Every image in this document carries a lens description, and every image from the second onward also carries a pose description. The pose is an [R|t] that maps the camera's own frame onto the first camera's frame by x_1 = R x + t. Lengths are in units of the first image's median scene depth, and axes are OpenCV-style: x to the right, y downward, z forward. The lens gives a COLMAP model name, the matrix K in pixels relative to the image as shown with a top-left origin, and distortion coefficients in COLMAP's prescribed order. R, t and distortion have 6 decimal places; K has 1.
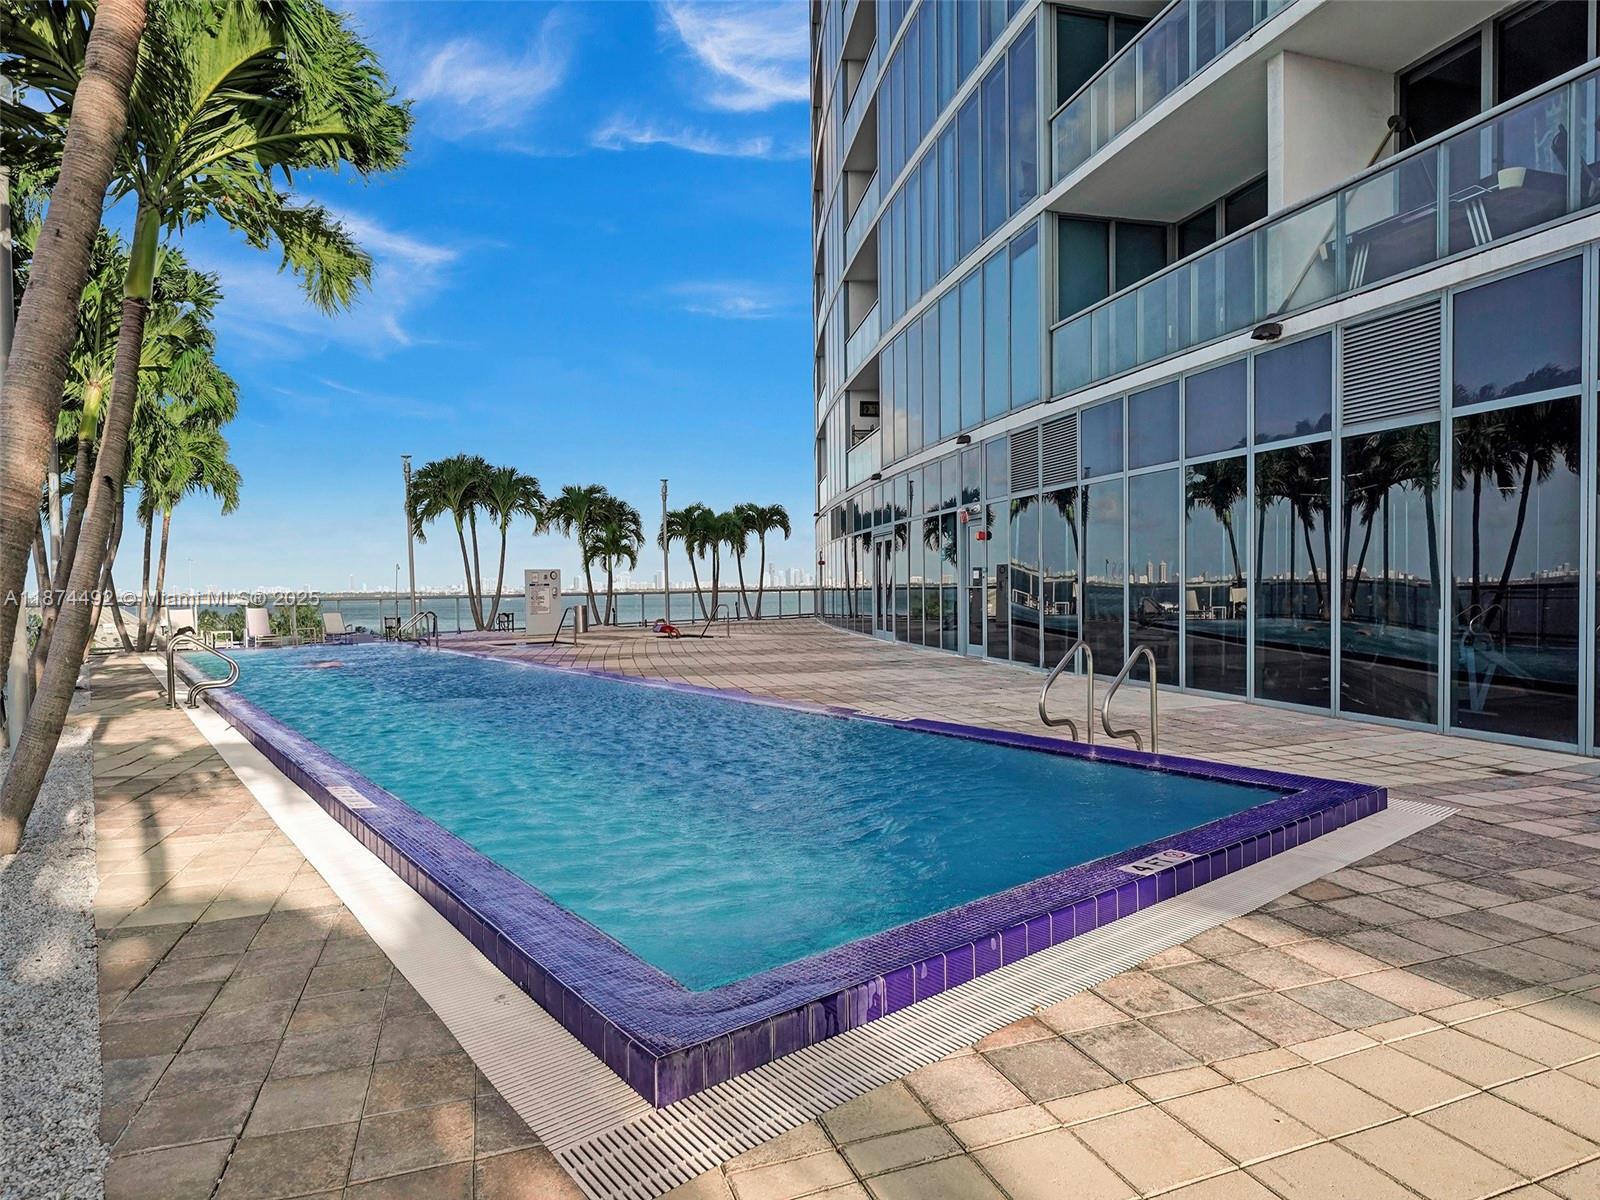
lens RADIAL K [[912.9, 0, 800.0], [0, 912.9, 600.0], [0, 0, 1]] dist [-0.001059, -0.000286]
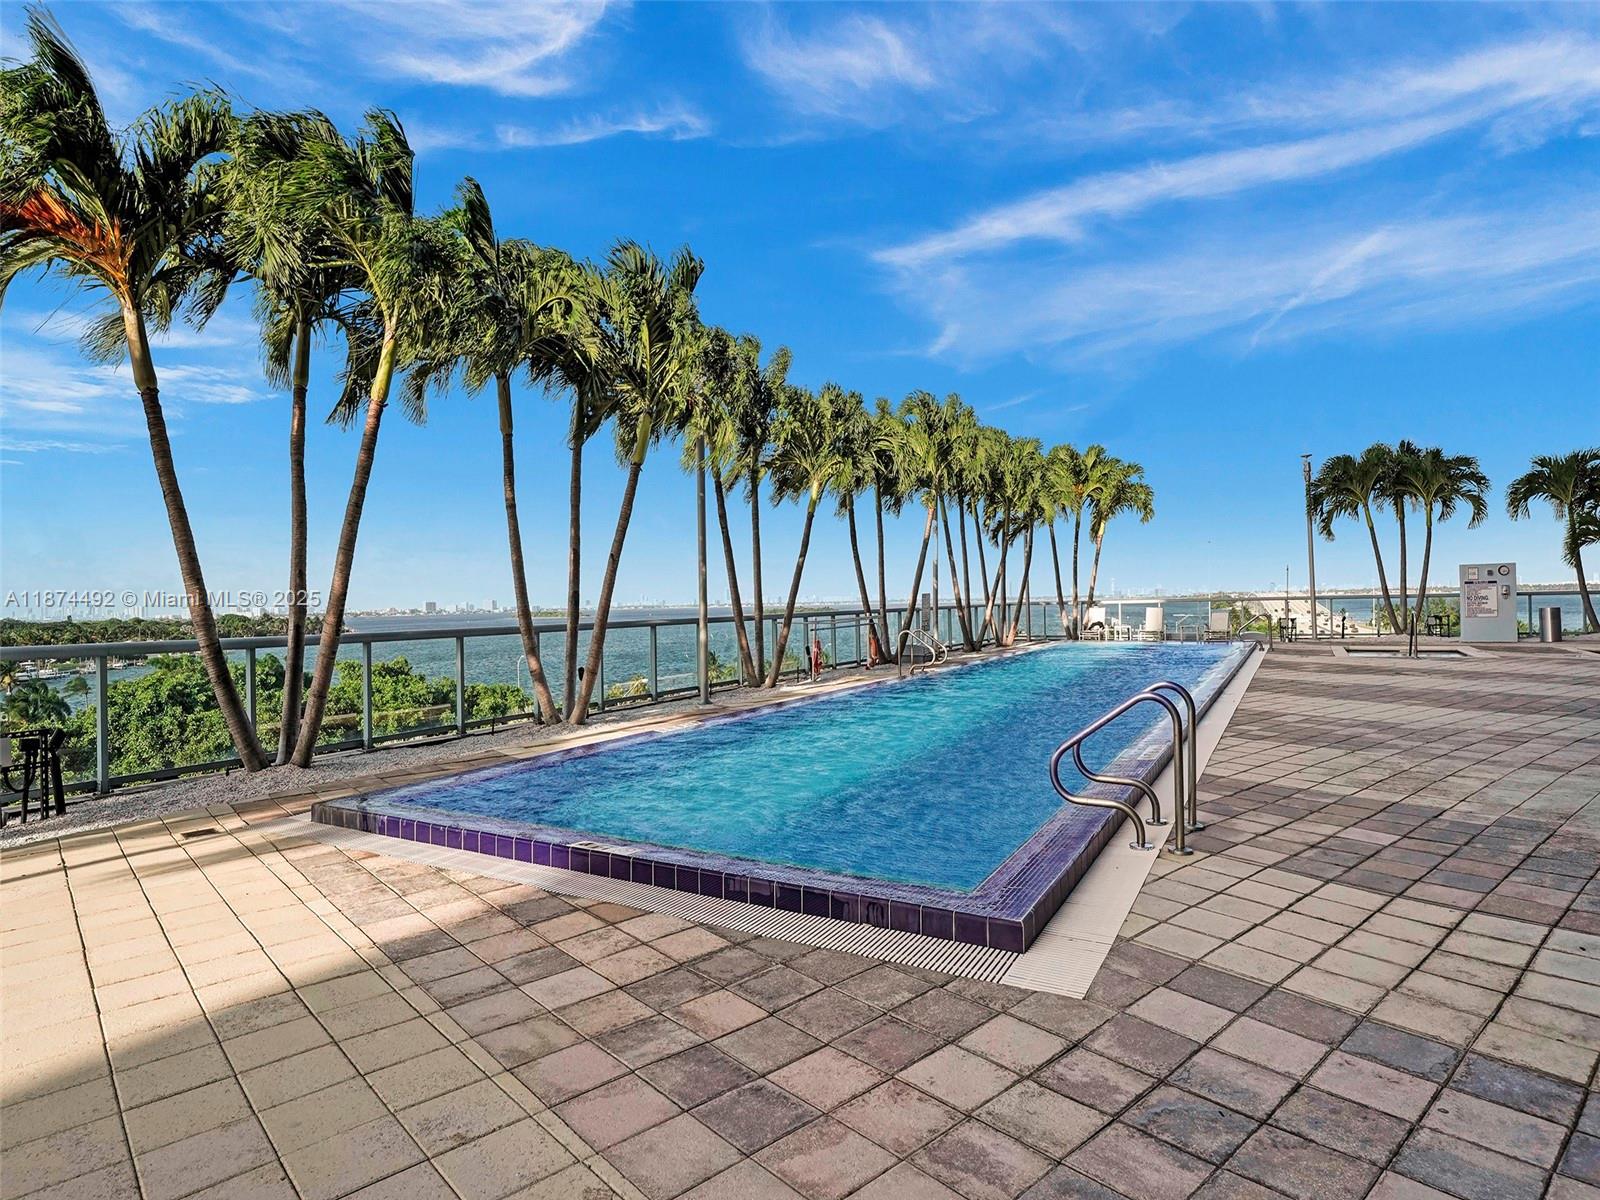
lens RADIAL K [[874.2, 0, 800.0], [0, 874.2, 600.0], [0, 0, 1]] dist [-0.003386, -0.000424]
pose [[0.369955, 0.005599, -0.929033, 1.580054], [0.002738, 0.999971, 0.007117, -0.054236], [0.929046, -0.005177, 0.369929, 0.808775]]
